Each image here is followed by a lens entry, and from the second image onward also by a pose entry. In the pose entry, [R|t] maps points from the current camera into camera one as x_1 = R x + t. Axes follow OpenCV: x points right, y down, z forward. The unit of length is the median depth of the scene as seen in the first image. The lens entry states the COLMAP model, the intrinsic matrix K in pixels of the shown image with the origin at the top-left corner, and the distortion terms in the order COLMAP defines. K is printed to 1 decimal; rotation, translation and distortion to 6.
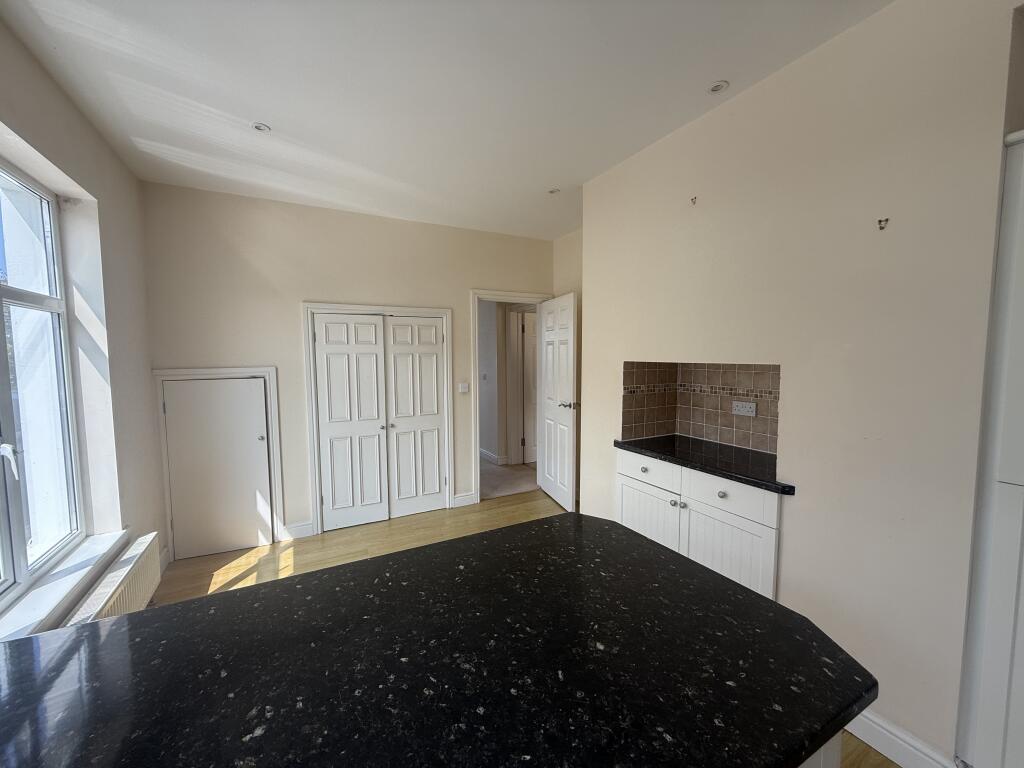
lens RADIAL K [[408.5, 0, 507.4], [0, 408.5, 384.4], [0, 0, 1]] dist [-0.000494, -0.000012]
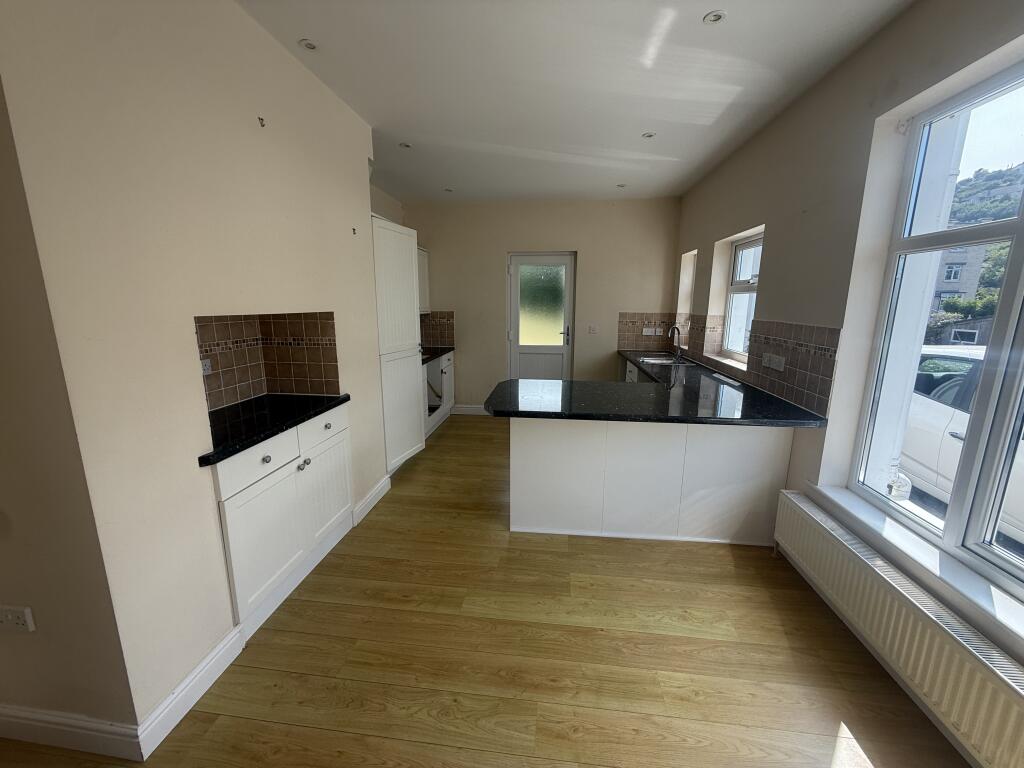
lens RADIAL K [[408.5, 0, 507.4], [0, 408.5, 384.4], [0, 0, 1]] dist [-0.000494, -0.000012]
pose [[-0.818880, -0.107946, 0.563722, -0.477463], [0.045098, 0.967018, 0.250682, -0.102004], [-0.572190, 0.230701, -0.787004, 1.418162]]
